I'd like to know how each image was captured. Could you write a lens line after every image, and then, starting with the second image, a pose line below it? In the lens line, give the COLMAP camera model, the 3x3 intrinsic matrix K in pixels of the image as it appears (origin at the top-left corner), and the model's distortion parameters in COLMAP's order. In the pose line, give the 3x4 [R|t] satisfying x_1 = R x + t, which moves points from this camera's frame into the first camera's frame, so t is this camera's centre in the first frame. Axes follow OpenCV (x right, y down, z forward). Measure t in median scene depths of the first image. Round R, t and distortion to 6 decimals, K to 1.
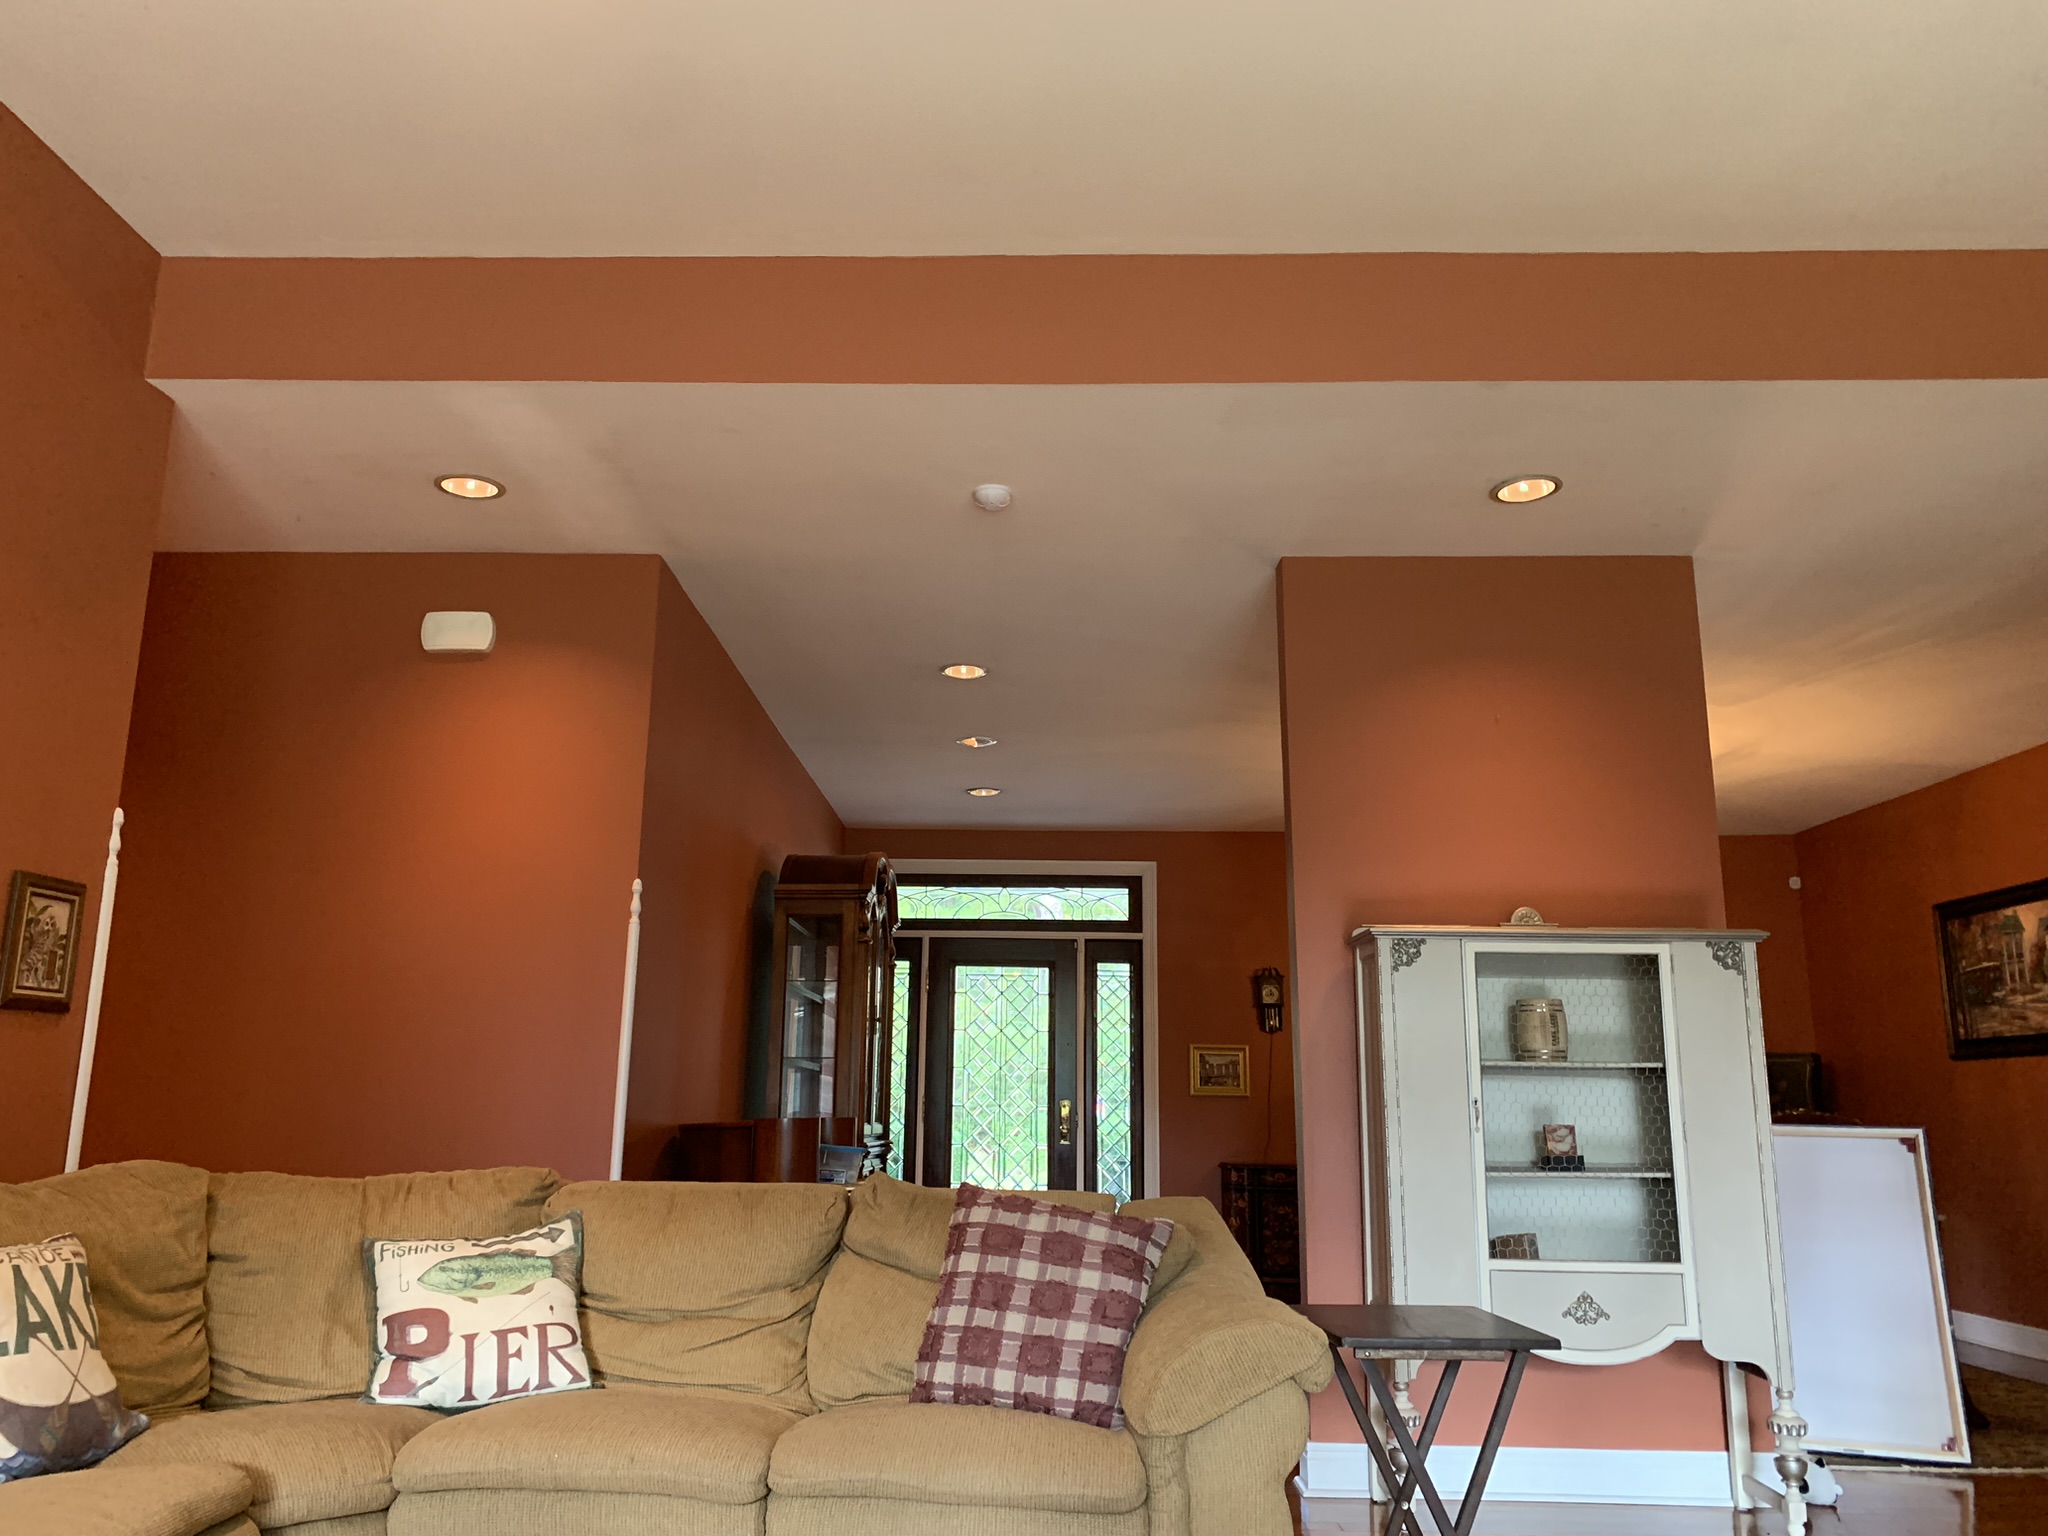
lens RADIAL K [[1575.7, 0, 976.2], [0, 1575.7, 703.5], [0, 0, 1]] dist [-0.006126, -0.005009]
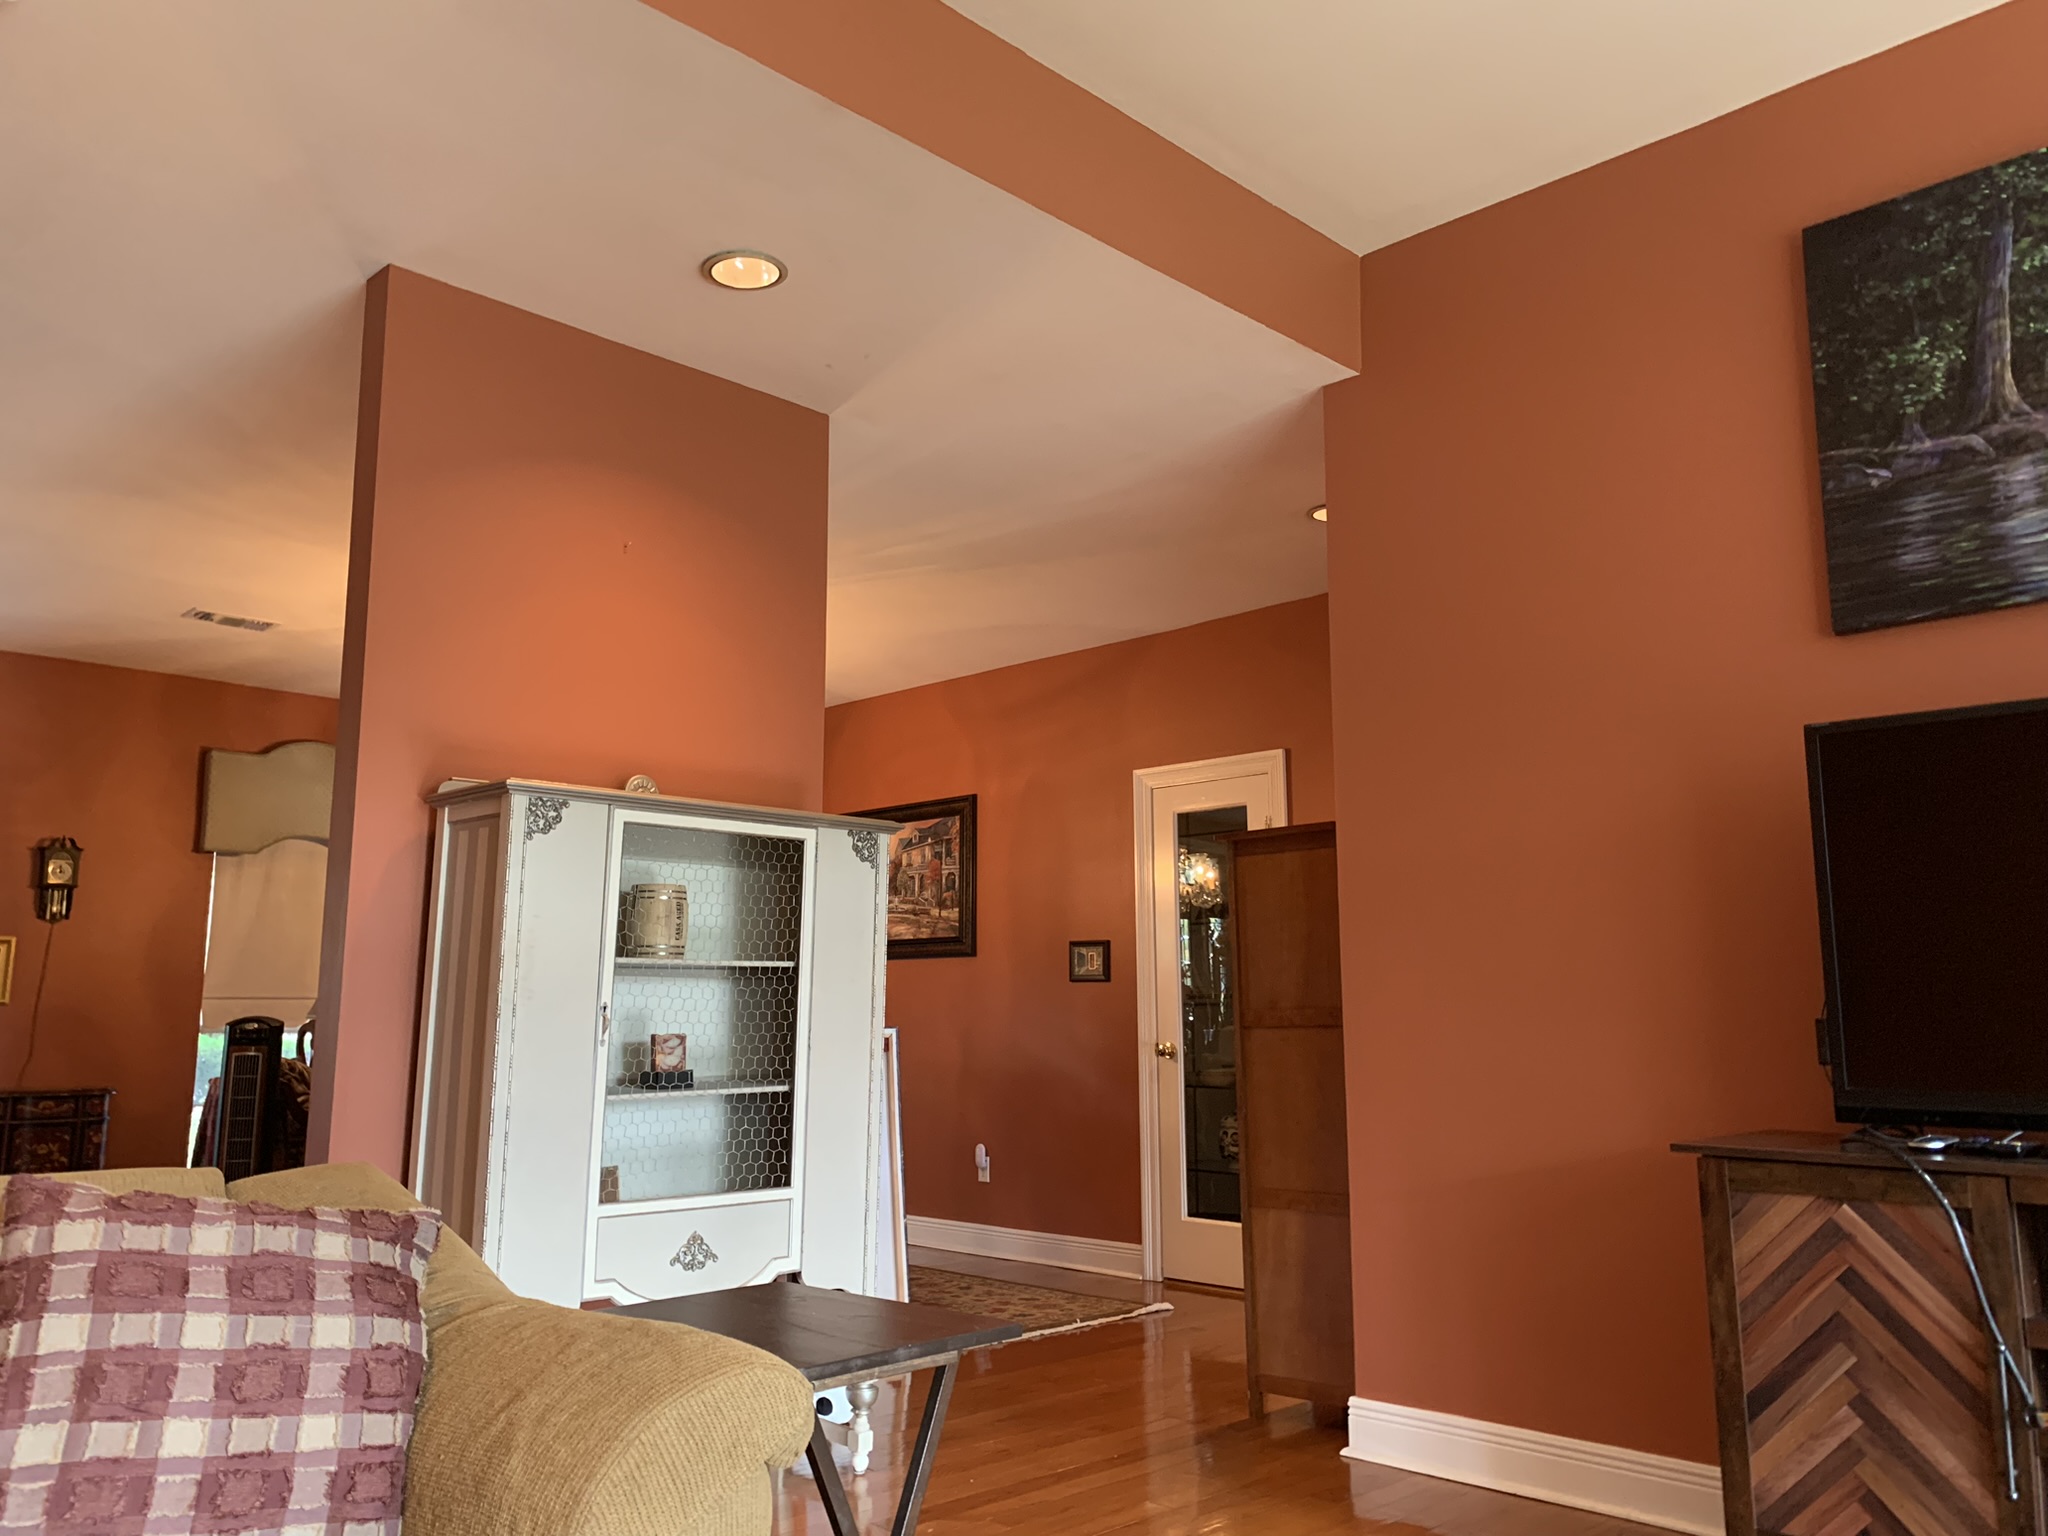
lens RADIAL K [[1592.2, 0, 1067.9], [0, 1592.2, 730.4], [0, 0, 1]] dist [0.003419, -0.013933]
pose [[0.672138, 0.115740, 0.731324, -0.123675], [-0.171293, 0.985219, 0.001509, 0.073527], [-0.720339, -0.126284, 0.682029, 0.301113]]
